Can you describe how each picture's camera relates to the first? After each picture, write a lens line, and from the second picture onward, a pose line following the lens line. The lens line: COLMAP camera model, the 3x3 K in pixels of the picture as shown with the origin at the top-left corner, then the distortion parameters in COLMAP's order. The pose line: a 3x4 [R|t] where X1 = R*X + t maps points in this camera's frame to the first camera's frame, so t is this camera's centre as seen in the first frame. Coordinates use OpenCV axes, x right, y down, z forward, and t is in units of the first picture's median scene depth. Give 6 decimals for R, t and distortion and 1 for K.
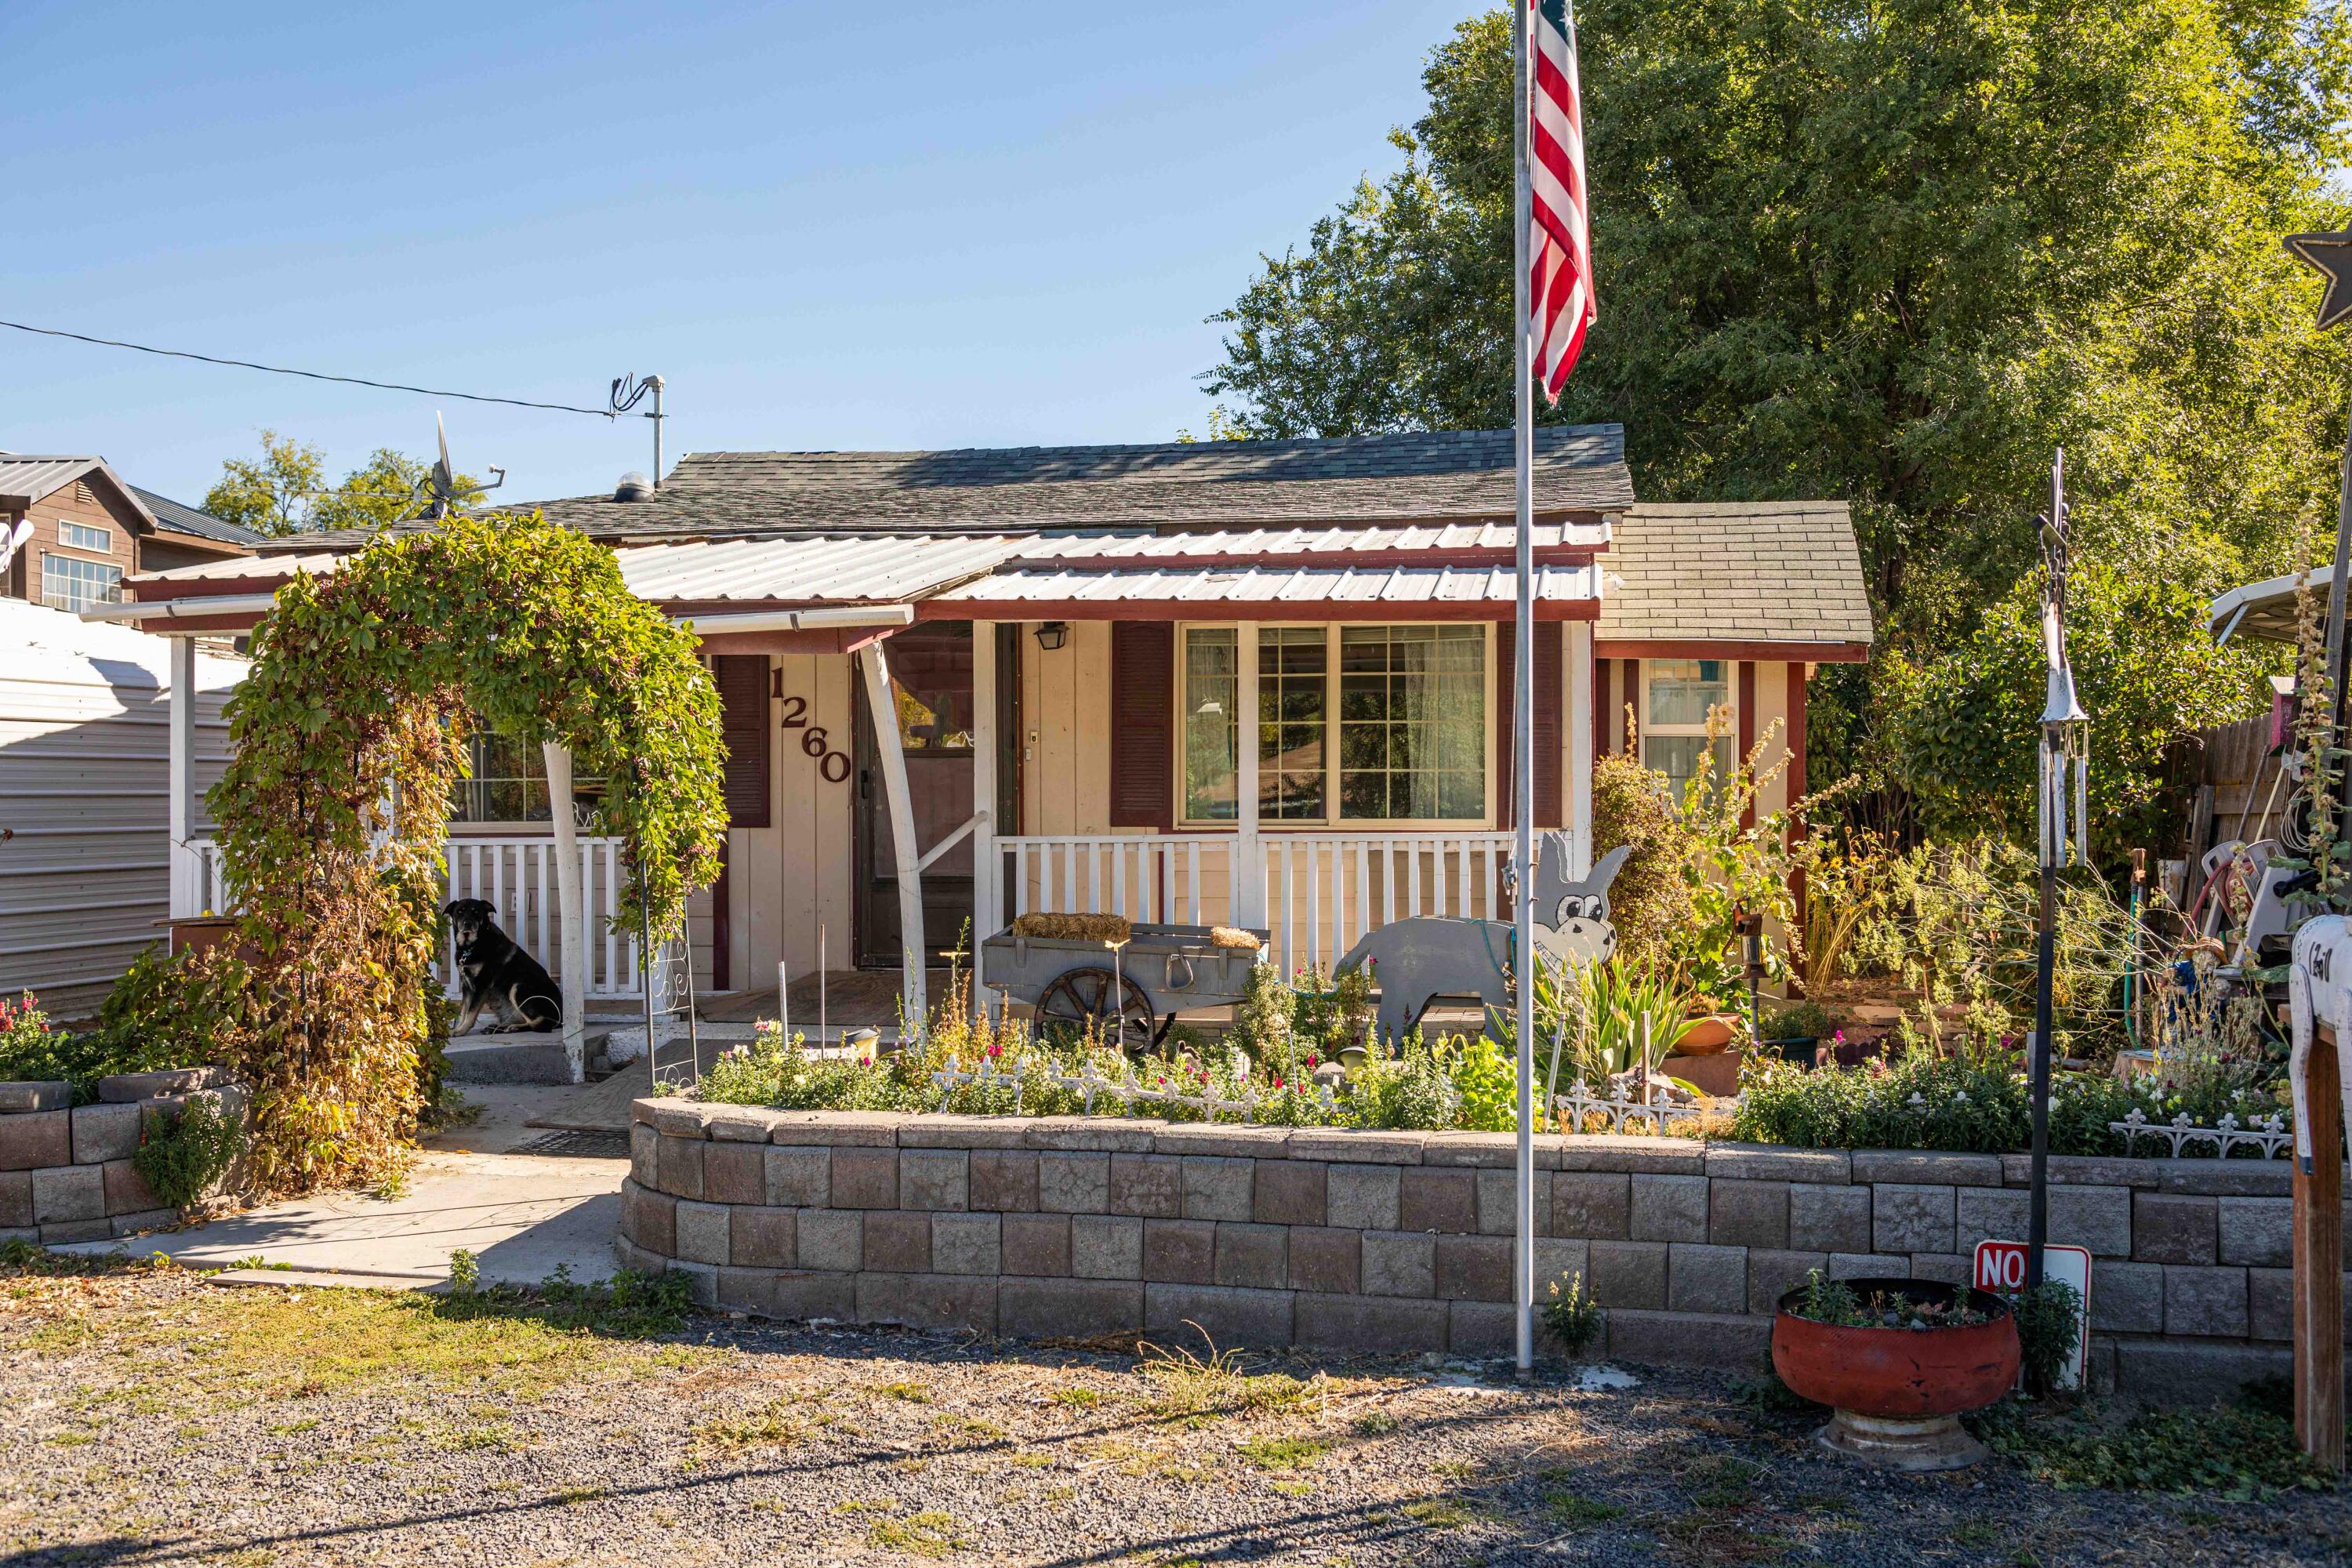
lens RADIAL K [[2278.6, 0, 1176.0], [0, 2278.6, 784.0], [0, 0, 1]] dist [-0.068804, 0.204133]
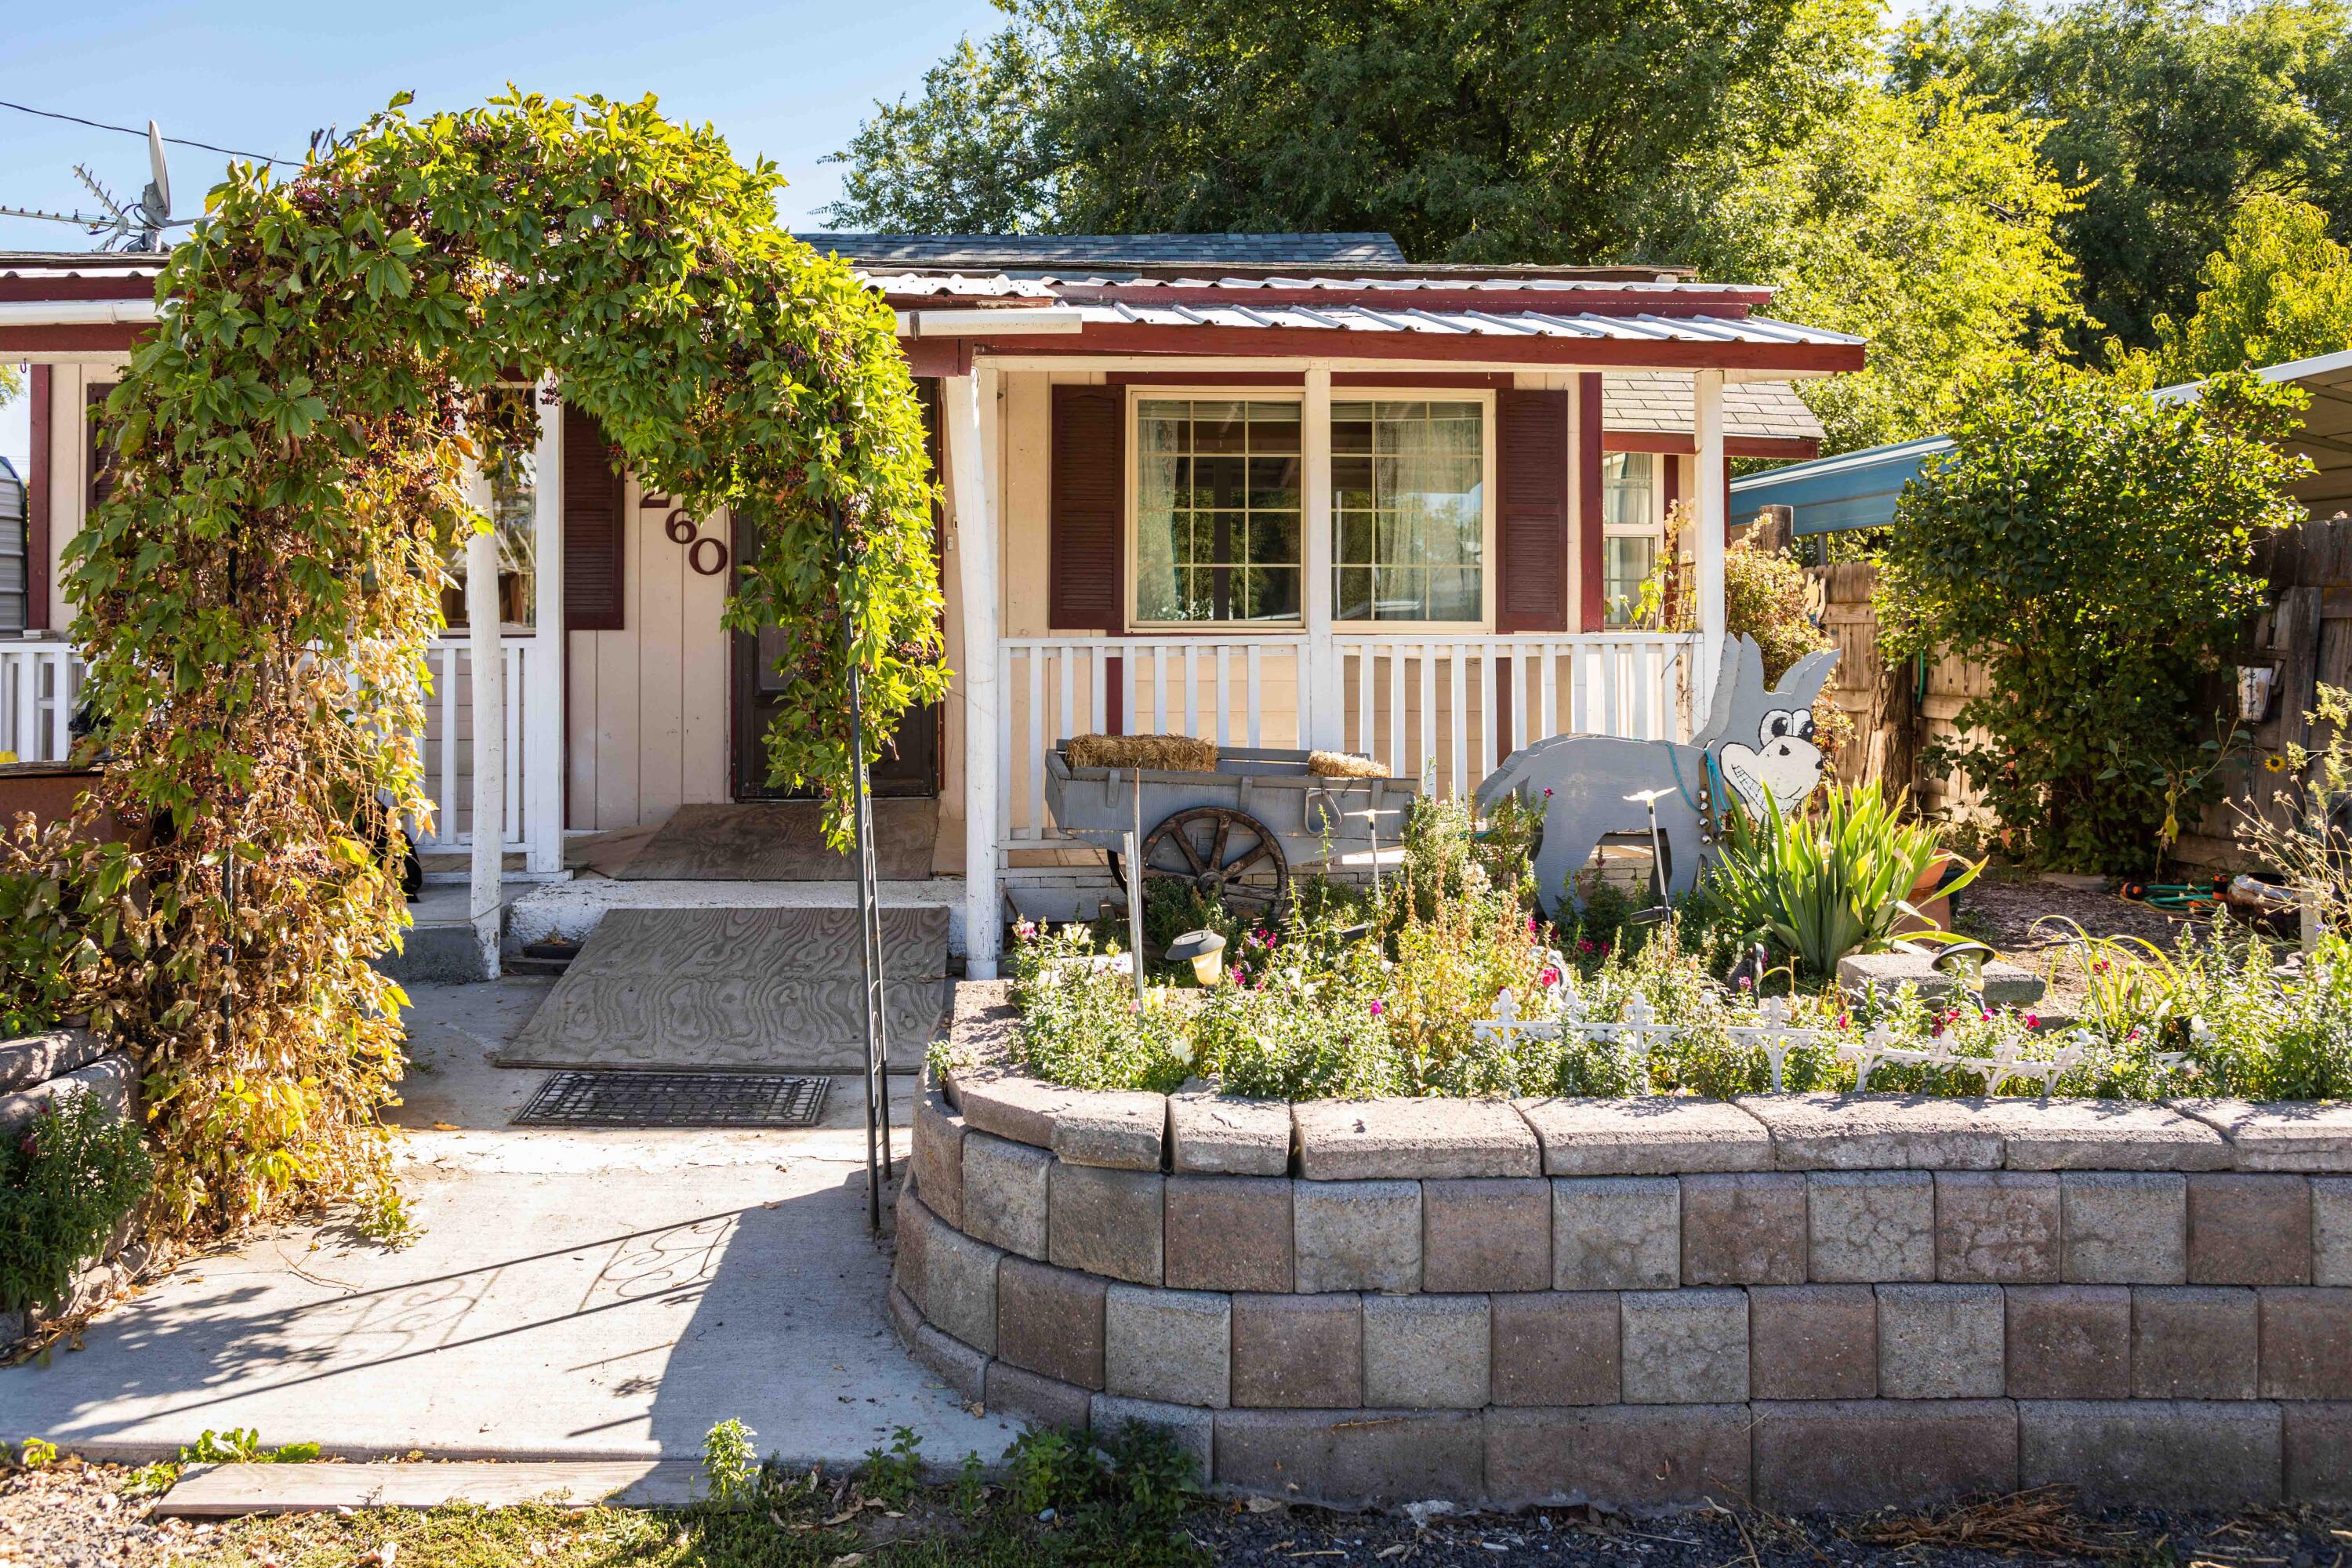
lens RADIAL K [[1985.1, 0, 1174.1], [0, 1985.1, 602.7], [0, 0, 1]] dist [-0.047429, 0.054242]
pose [[0.972199, 0.007064, 0.234051, -0.269613], [-0.006926, 0.999975, -0.001412, 0.016184], [-0.234055, -0.000248, 0.972223, 0.453826]]
